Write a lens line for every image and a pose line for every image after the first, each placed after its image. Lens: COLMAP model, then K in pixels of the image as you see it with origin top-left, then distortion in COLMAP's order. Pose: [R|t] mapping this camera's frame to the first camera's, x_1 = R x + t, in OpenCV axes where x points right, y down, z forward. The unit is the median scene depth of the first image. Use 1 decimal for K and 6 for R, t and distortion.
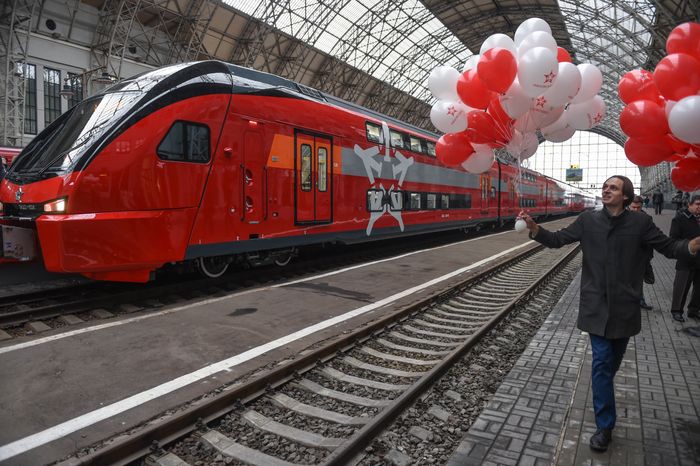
lens RADIAL K [[469.9, 0, 350.0], [0, 469.9, 233.0], [0, 0, 1]] dist [-0.037869, -0.004394]
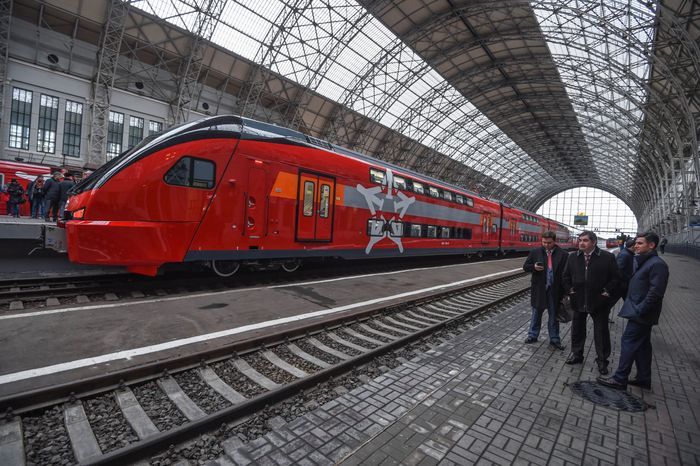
lens RADIAL K [[317.0, 0, 350.0], [0, 317.0, 233.0], [0, 0, 1]] dist [-0.002843, -0.022221]
pose [[0.980321, 0.060162, -0.188022, 0.128951], [-0.070335, 0.996373, -0.047903, -0.005865], [0.184458, 0.060185, 0.980996, 0.102249]]
